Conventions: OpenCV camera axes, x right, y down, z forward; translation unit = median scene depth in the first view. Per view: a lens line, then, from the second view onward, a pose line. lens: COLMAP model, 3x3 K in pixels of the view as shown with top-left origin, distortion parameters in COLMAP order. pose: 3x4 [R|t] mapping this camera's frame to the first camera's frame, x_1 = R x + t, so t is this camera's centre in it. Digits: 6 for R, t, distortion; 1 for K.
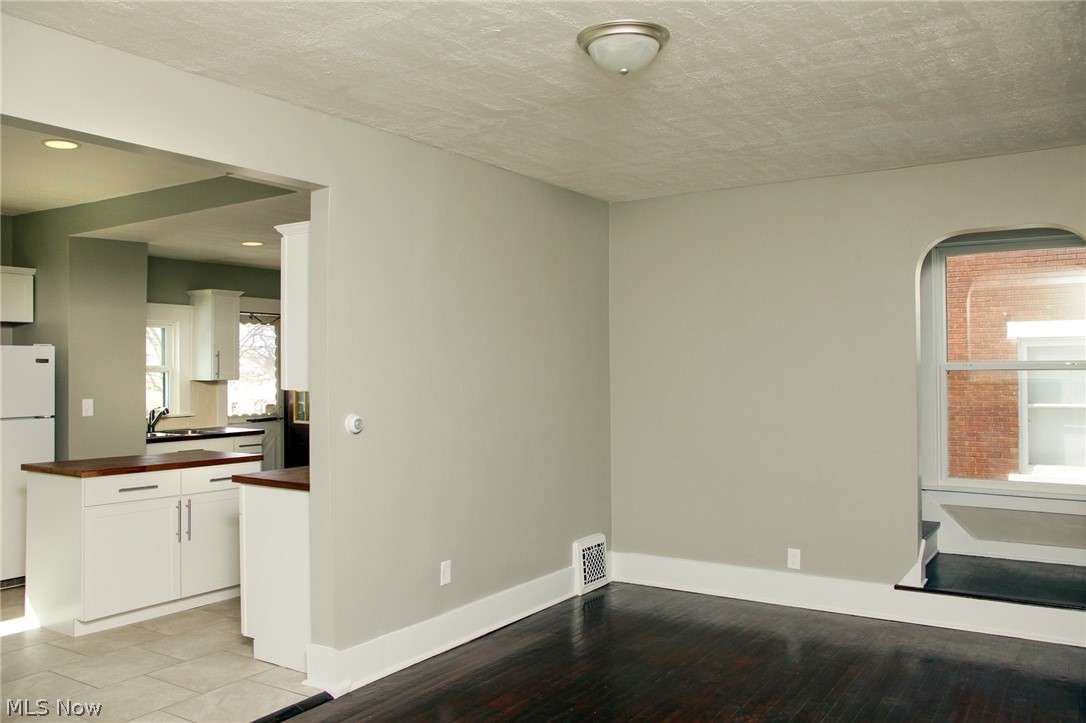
lens RADIAL K [[872.3, 0, 547.2], [0, 872.3, 360.0], [0, 0, 1]] dist [-0.072353, 0.037606]
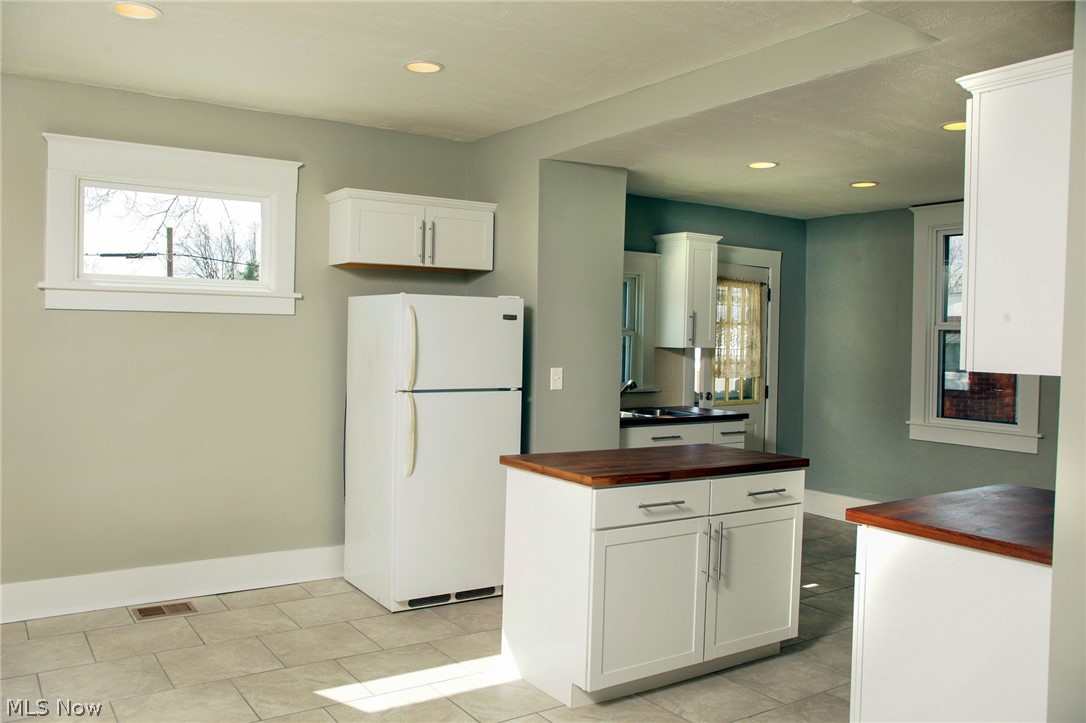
lens RADIAL K [[872.3, 0, 541.7], [0, 872.3, 366.8], [0, 0, 1]] dist [-0.072353, 0.037606]
pose [[0.918671, 0.036831, -0.393304, -0.241941], [-0.020161, 0.998718, 0.046432, 0.008279], [0.394509, -0.034727, 0.918235, 0.270879]]
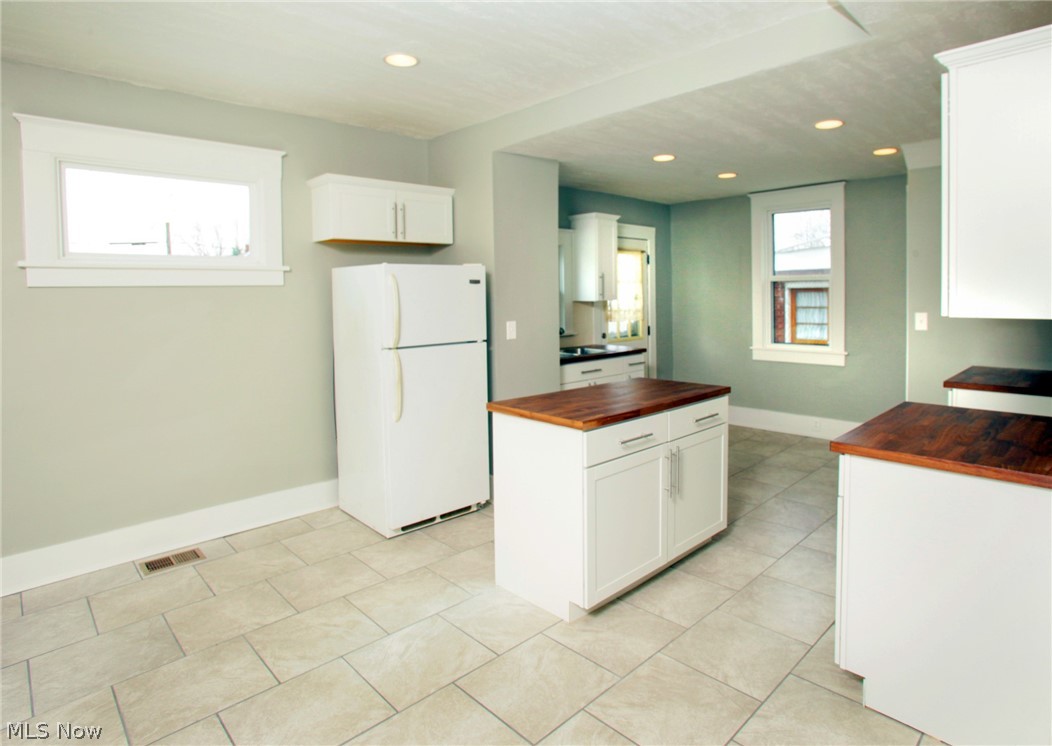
lens RADIAL K [[575.5, 0, 565.1], [0, 575.5, 320.0], [0, 0, 1]] dist [-0.062744, 0.023894]
pose [[0.979446, 0.000929, -0.201703, -0.354687], [0.011120, 0.998220, 0.058595, 0.006932], [0.201398, -0.059633, 0.977693, 0.387359]]
